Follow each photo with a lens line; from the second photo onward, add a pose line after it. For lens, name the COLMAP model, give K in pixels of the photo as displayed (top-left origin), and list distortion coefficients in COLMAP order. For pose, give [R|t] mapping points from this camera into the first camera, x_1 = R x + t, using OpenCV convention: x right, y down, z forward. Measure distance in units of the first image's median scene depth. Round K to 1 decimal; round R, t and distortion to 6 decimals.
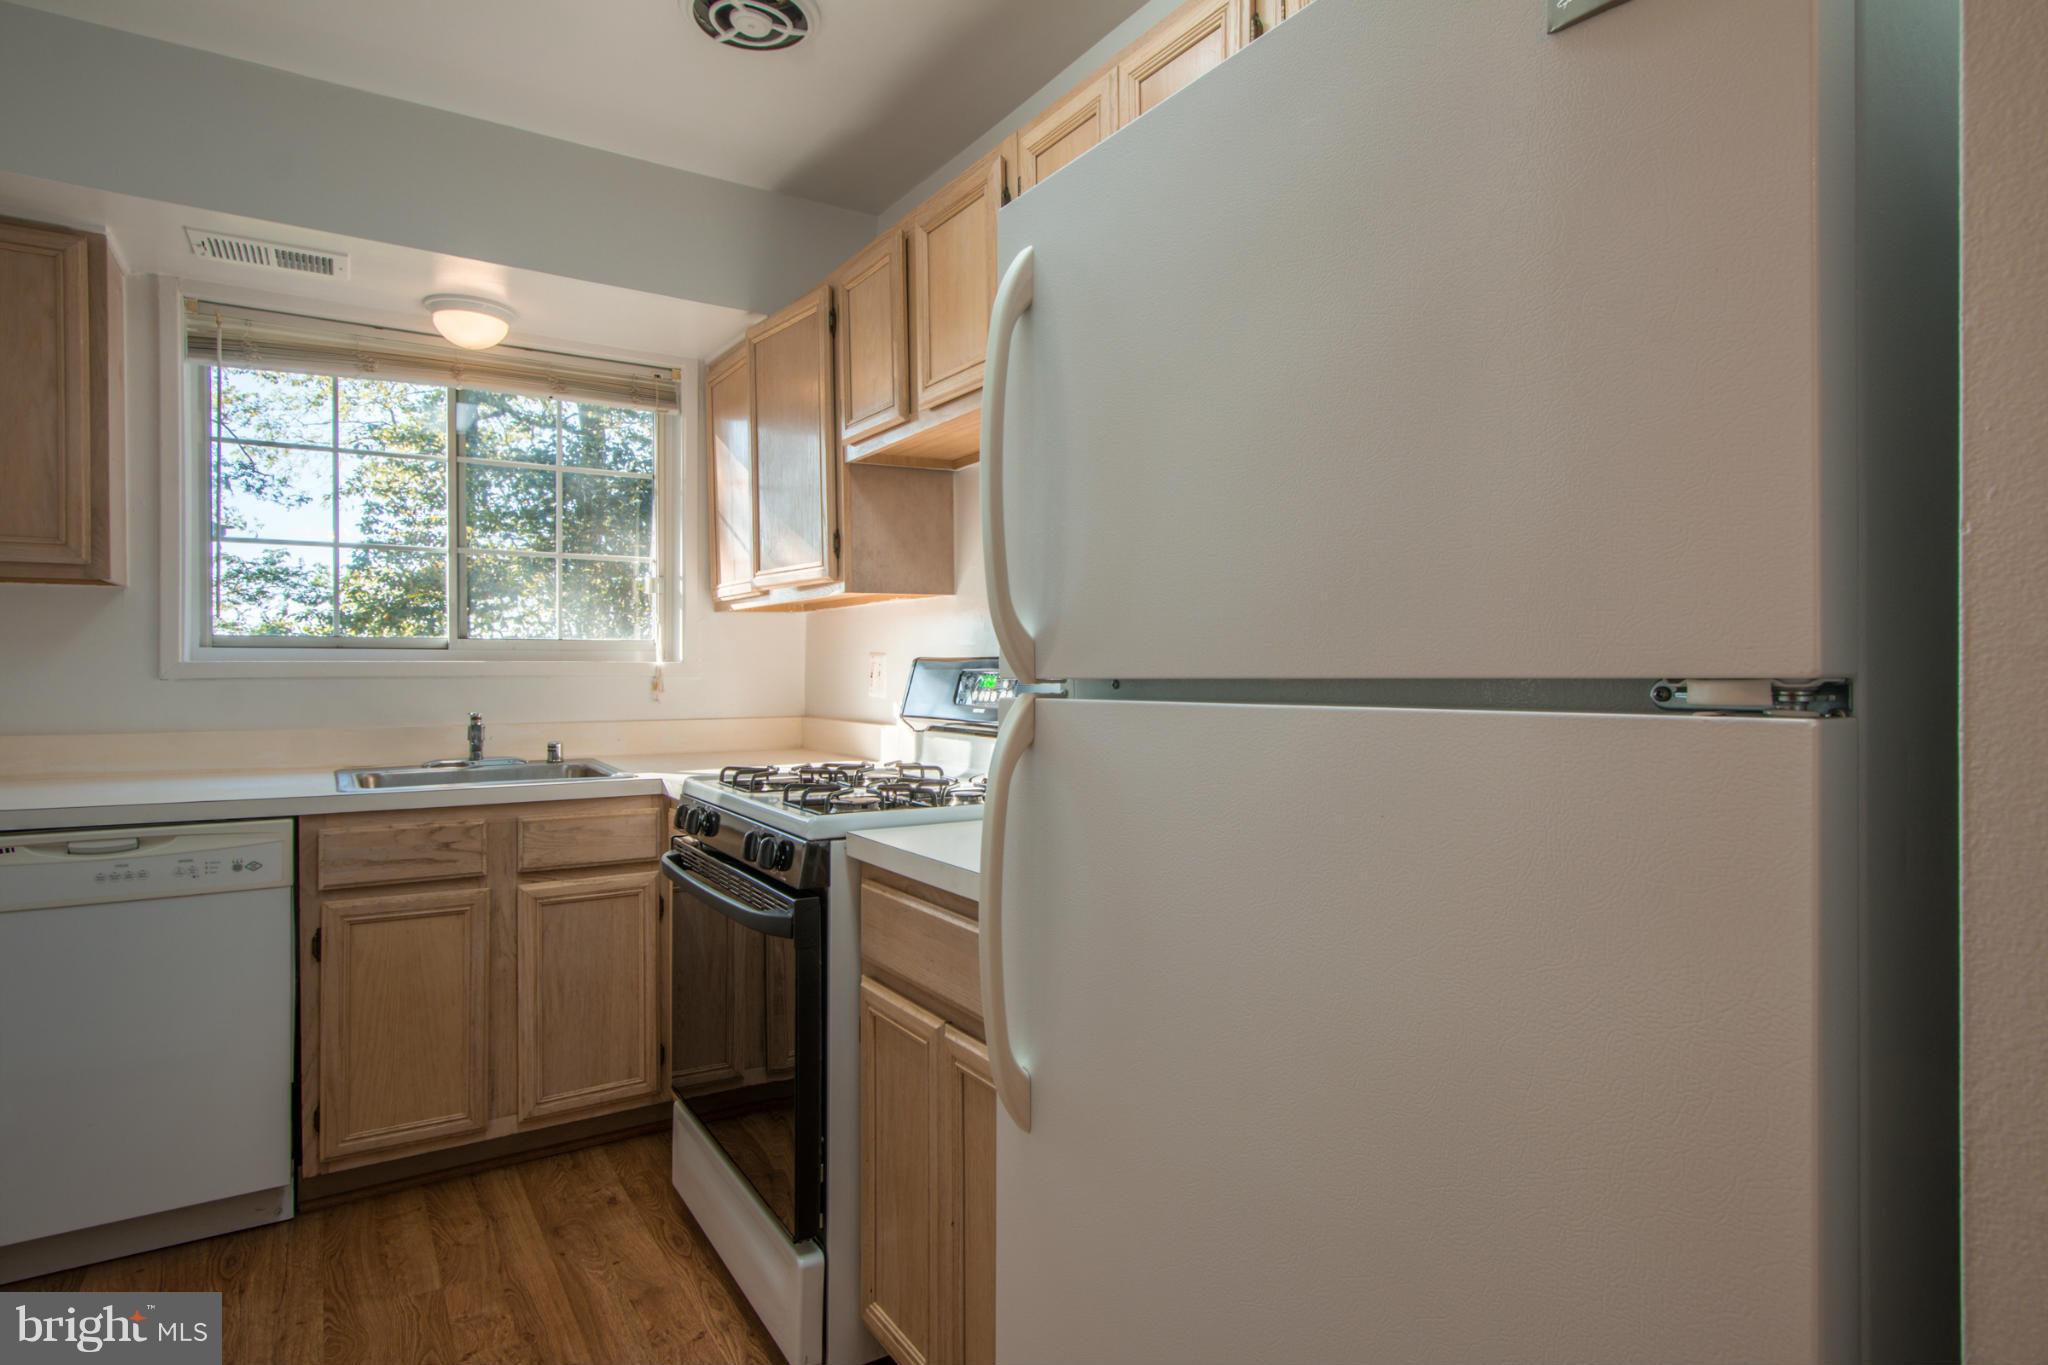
lens RADIAL K [[1094.5, 0, 1041.0], [0, 1094.5, 673.7], [0, 0, 1]] dist [0.004553, 0.001521]
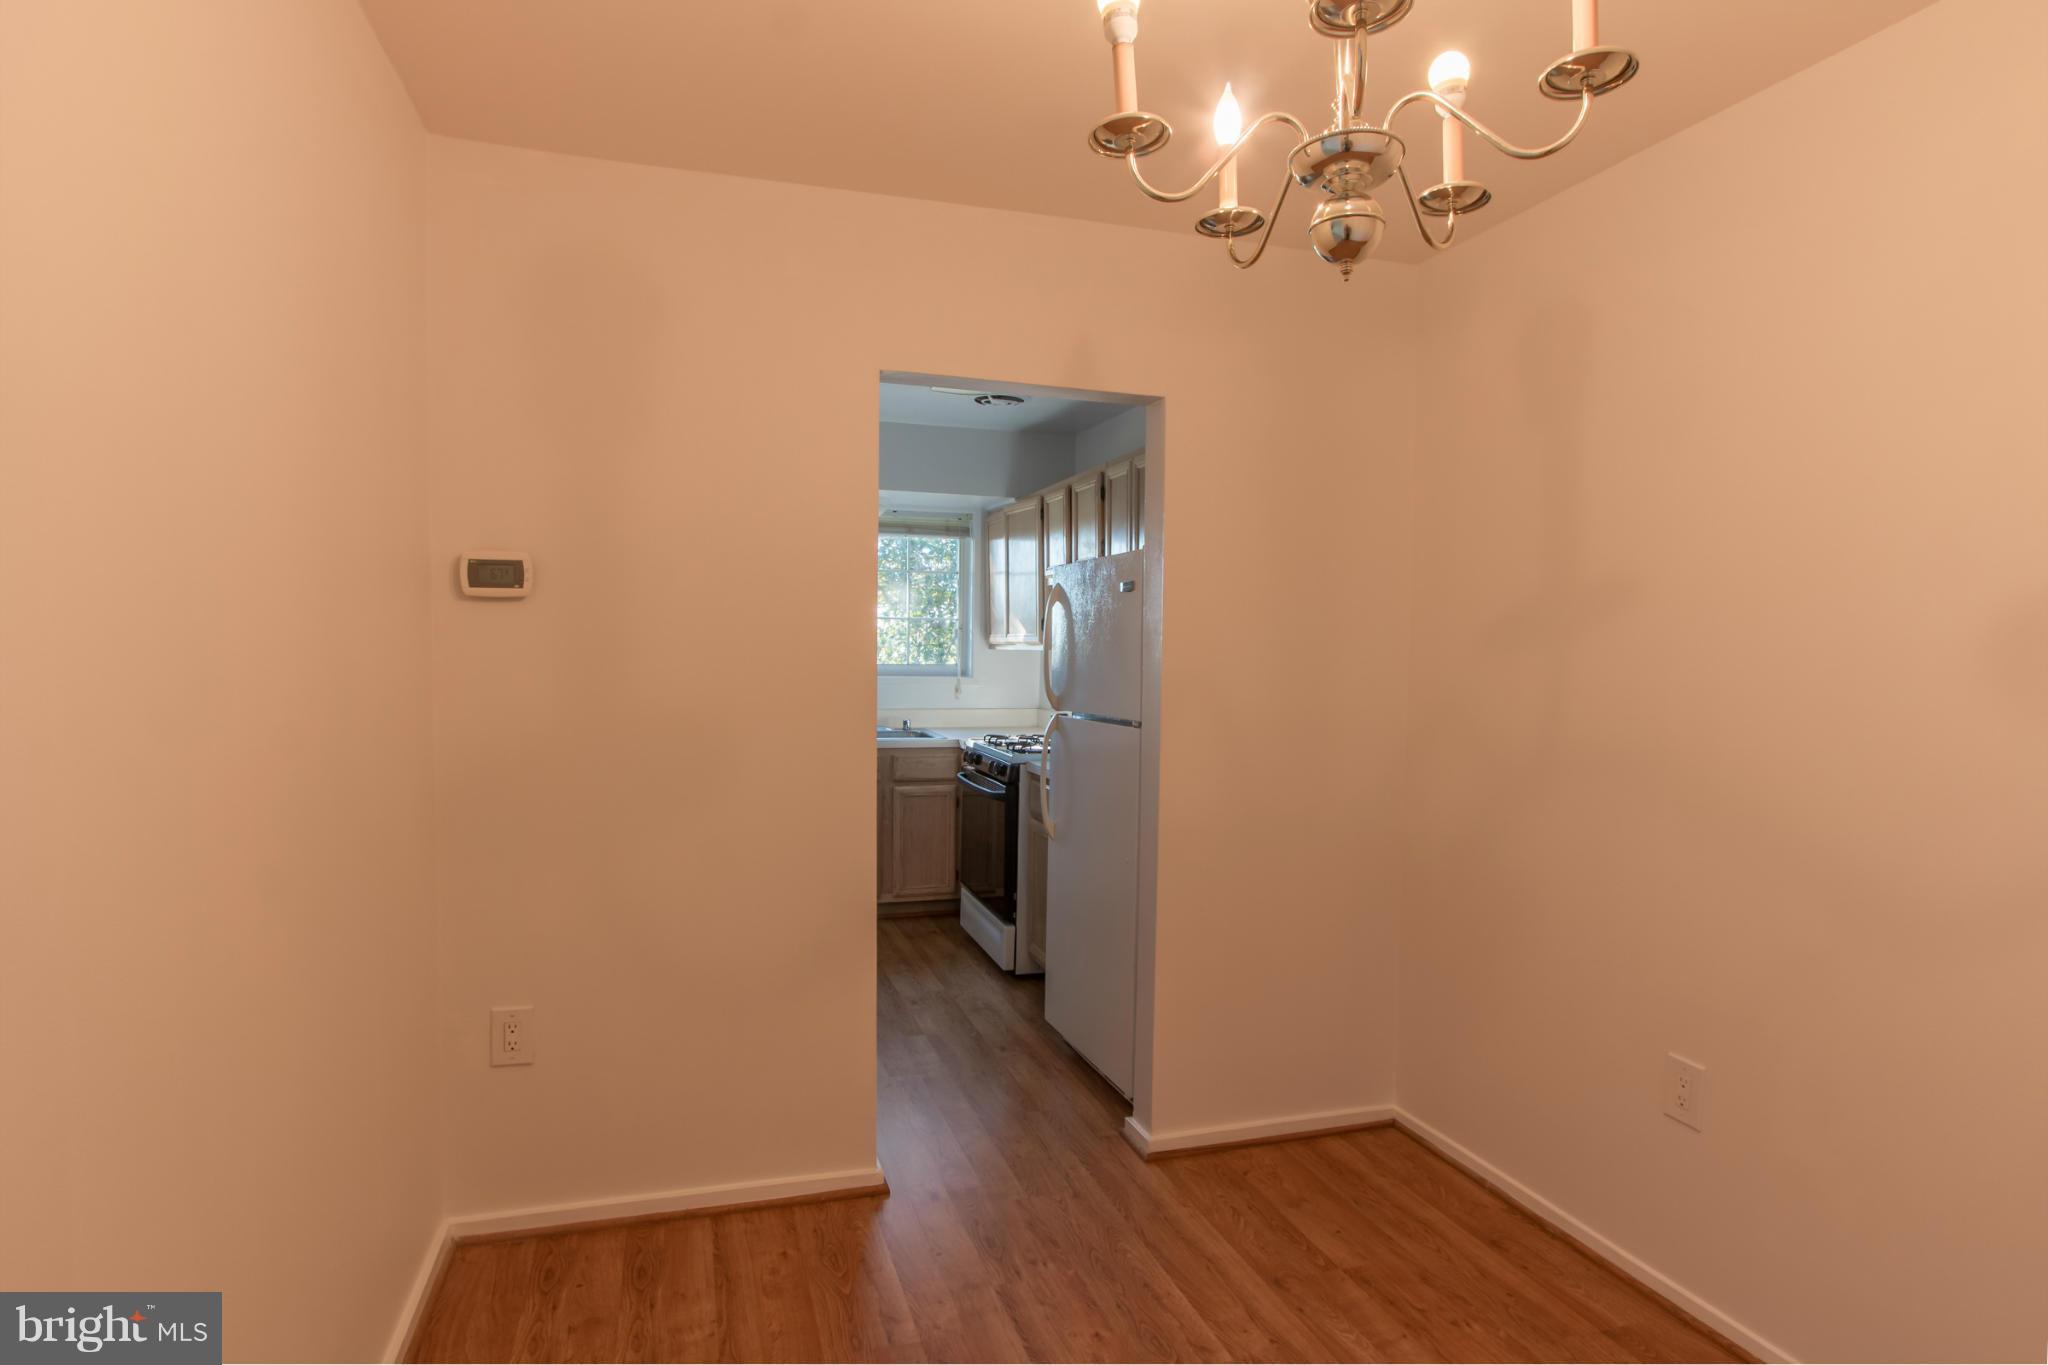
lens RADIAL K [[1109.4, 0, 1013.3], [0, 1109.4, 675.2], [0, 0, 1]] dist [0.000859, 0.000245]
pose [[0.956751, 0.018884, -0.290294, 0.373915], [-0.013710, 0.999709, 0.019845, -0.070420], [0.290584, -0.015007, 0.956732, -1.011566]]
